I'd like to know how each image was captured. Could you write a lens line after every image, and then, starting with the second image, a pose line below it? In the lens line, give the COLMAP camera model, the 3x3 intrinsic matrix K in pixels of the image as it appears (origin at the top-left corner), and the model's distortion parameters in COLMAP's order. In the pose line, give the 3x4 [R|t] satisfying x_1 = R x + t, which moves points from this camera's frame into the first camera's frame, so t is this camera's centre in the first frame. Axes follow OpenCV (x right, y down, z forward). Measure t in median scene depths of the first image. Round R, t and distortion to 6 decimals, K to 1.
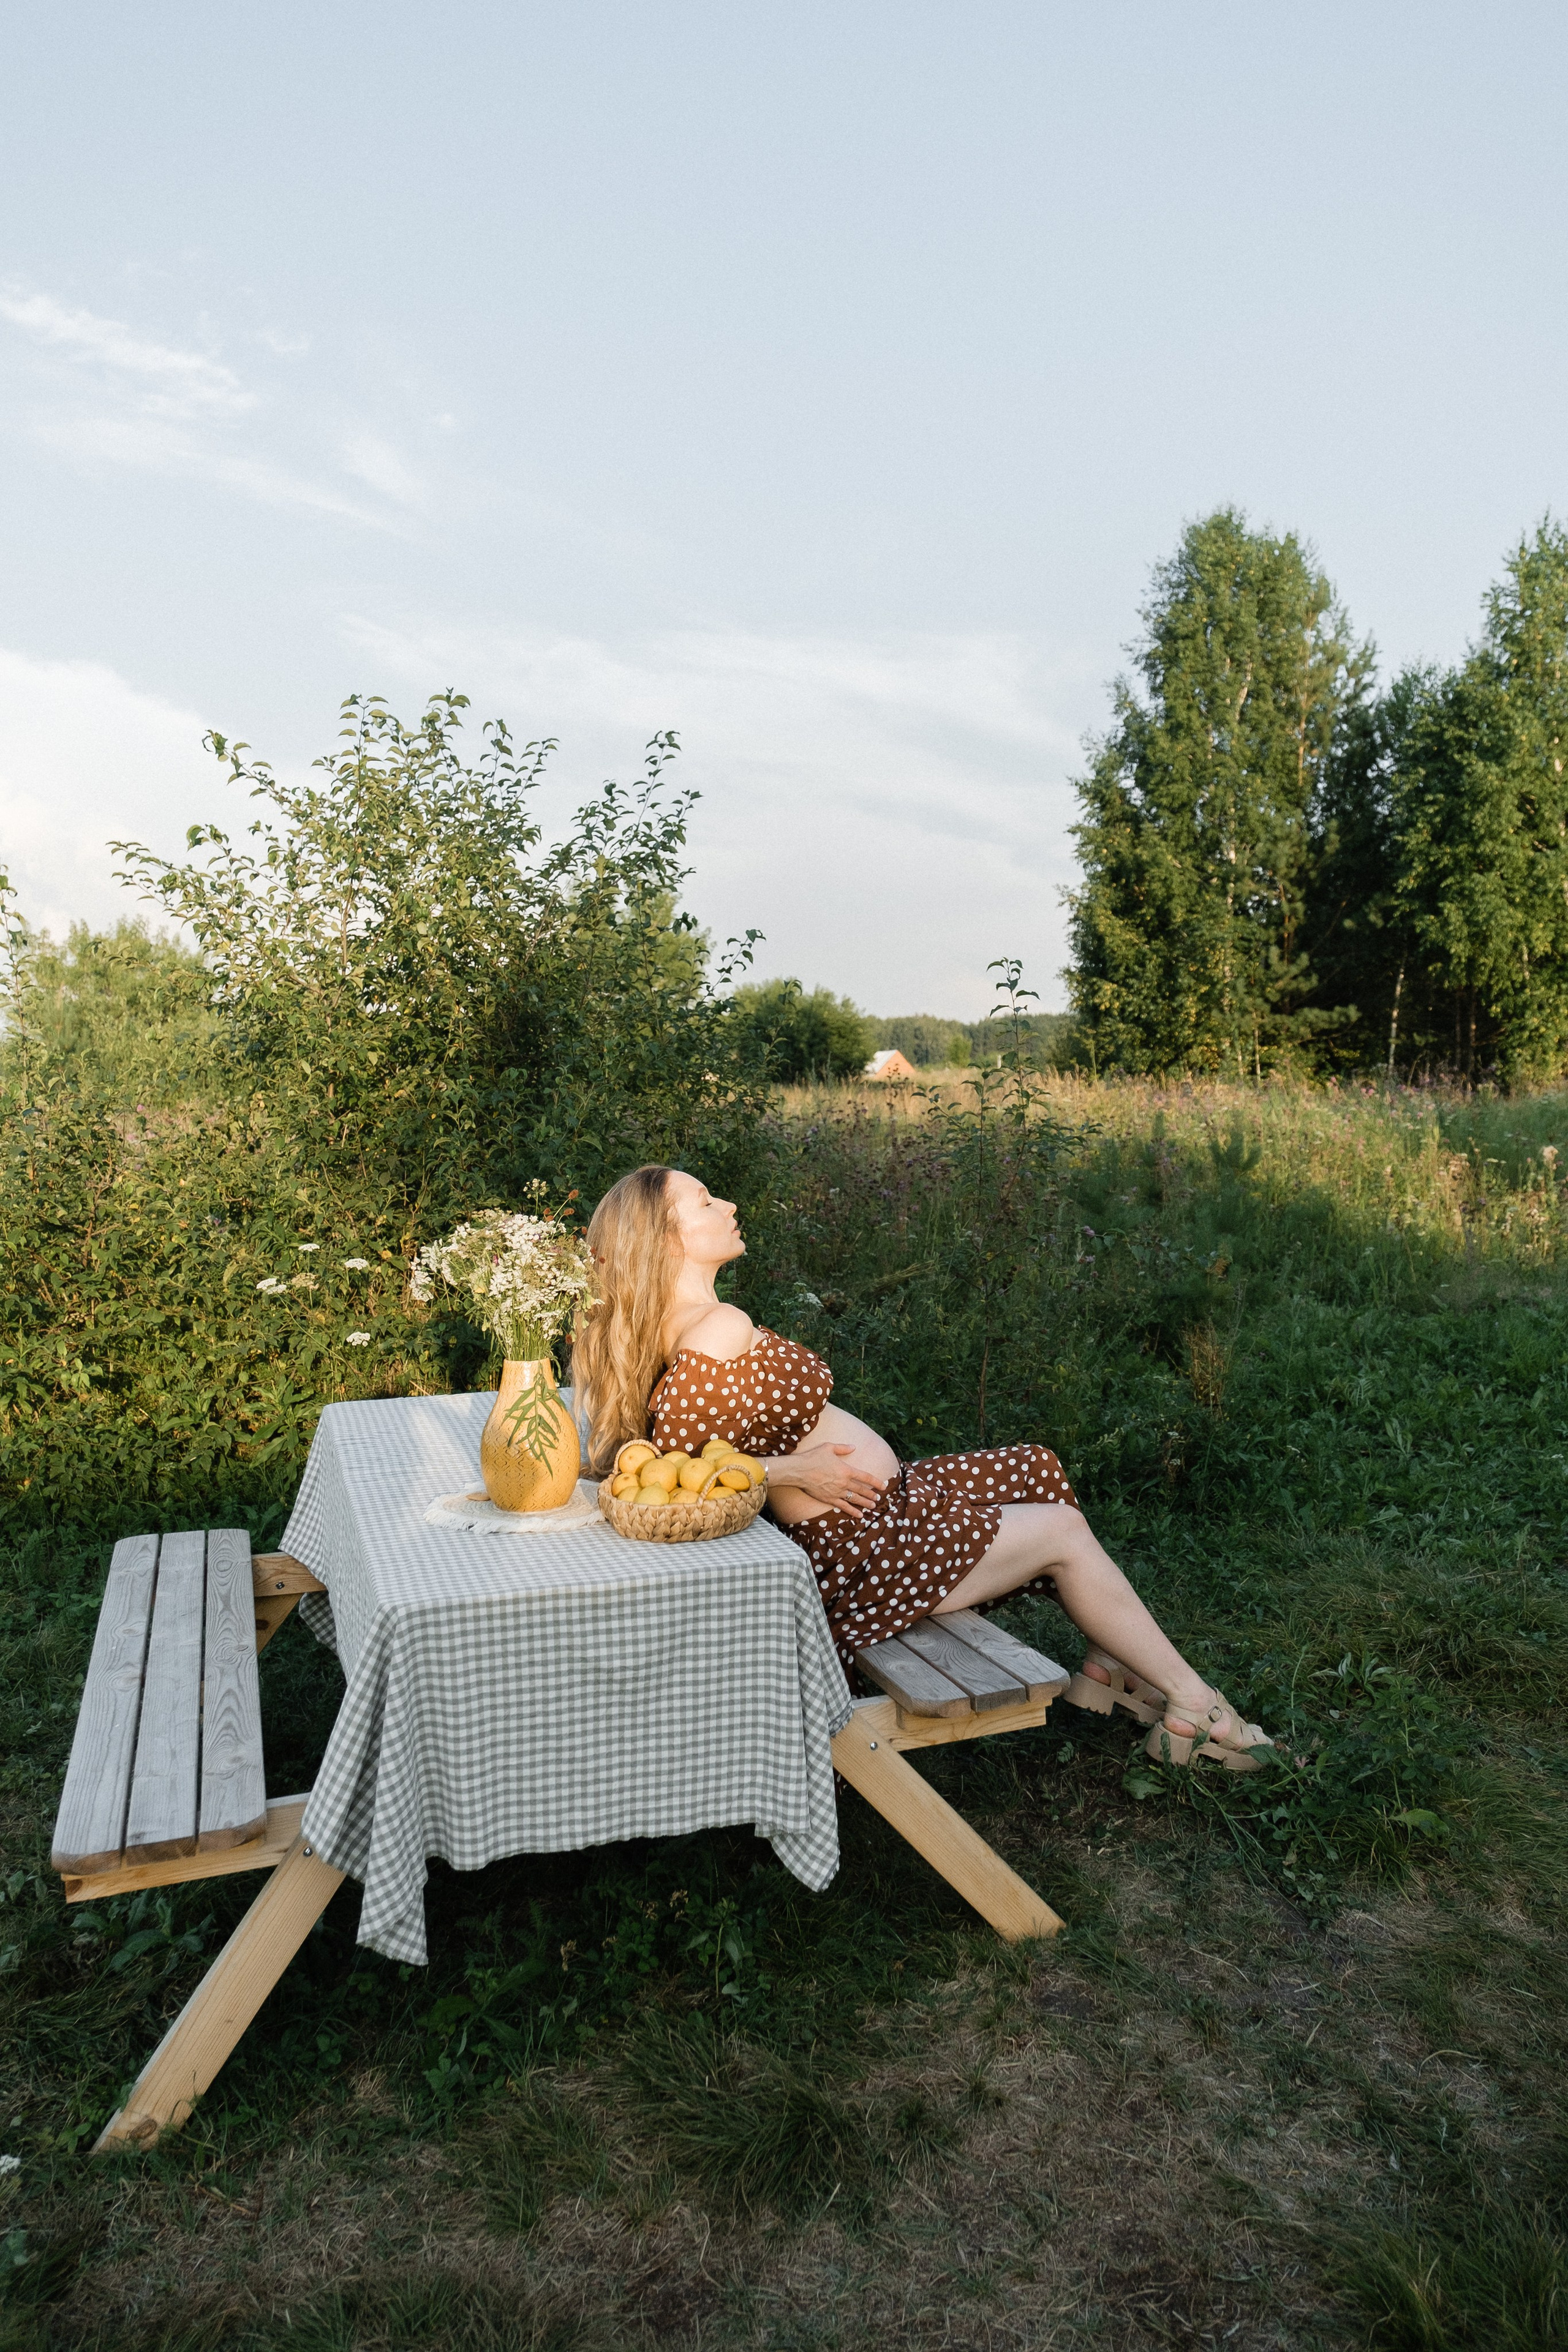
lens RADIAL K [[1667.2, 0, 784.0], [0, 1667.2, 1176.0], [0, 0, 1]] dist [-0.003889, -0.000640]
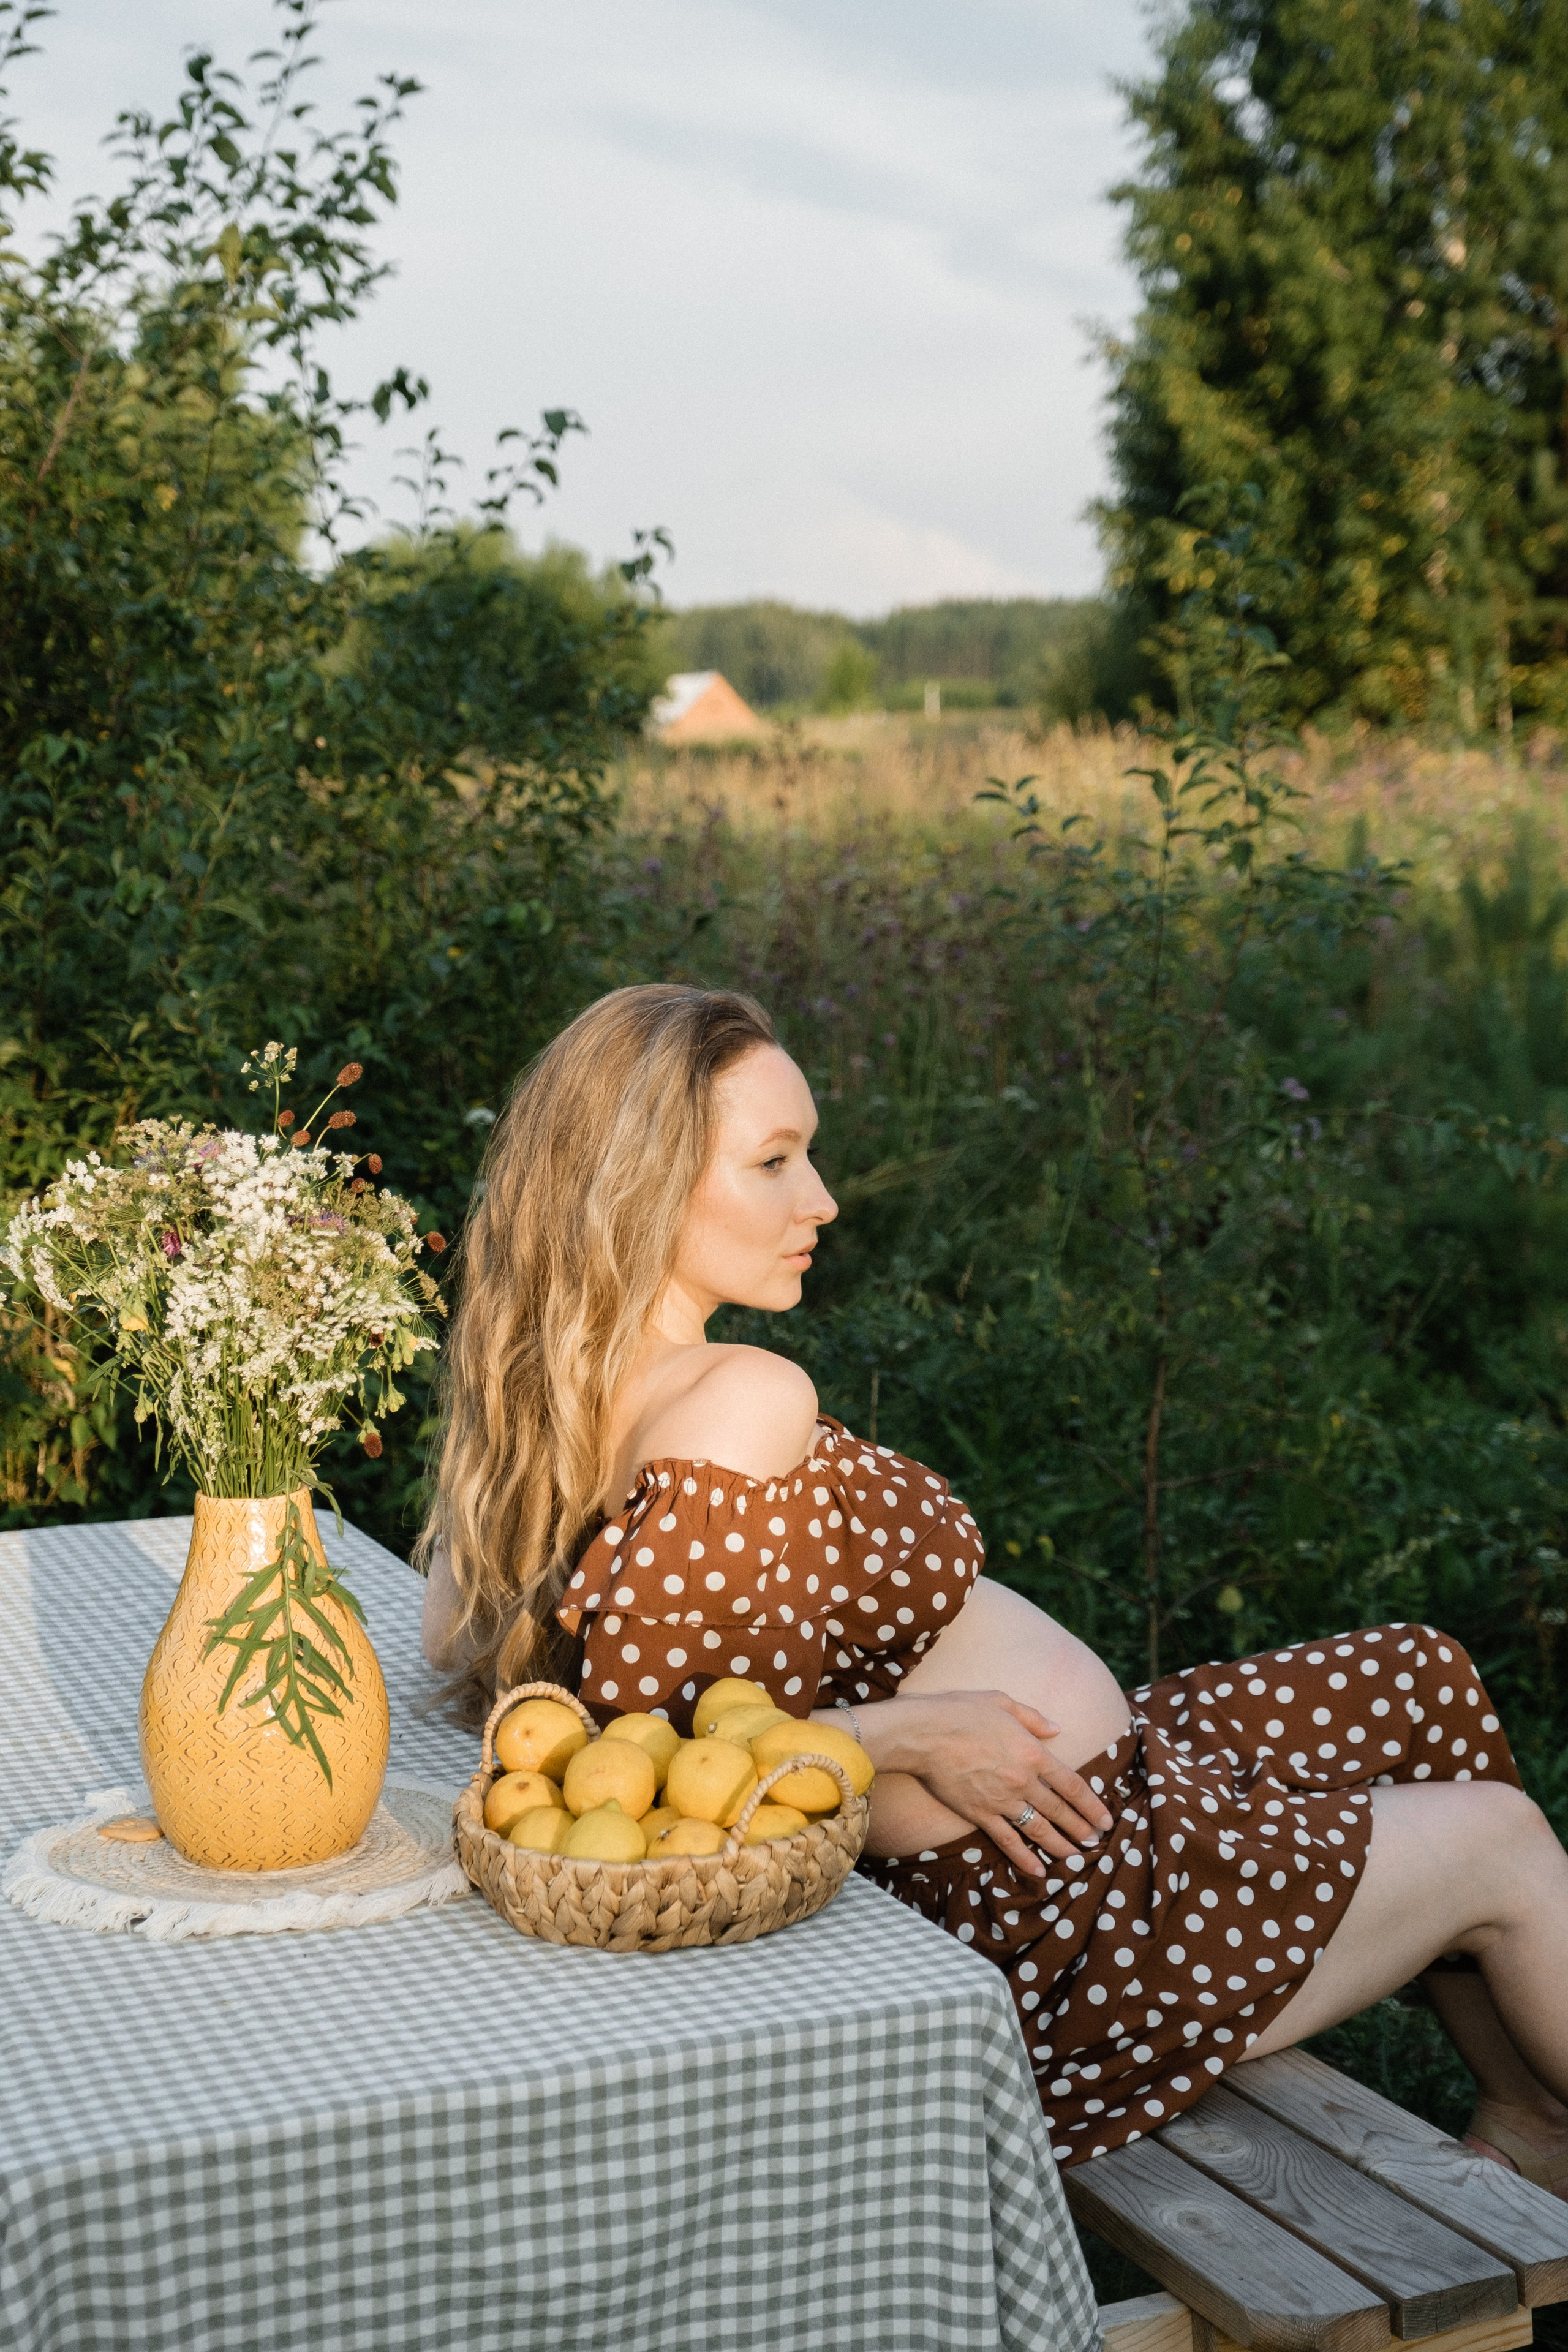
lens RADIAL K [[3524.2, 0, 781.0], [0, 3524.2, 1214.3], [0, 0, 1]] dist [-0.005565, 0.608775]
pose [[0.996168, -0.014162, 0.086309, -0.100955], [0.007541, 0.997036, 0.076568, -0.020605], [-0.087137, -0.075623, 0.993322, 0.153936]]
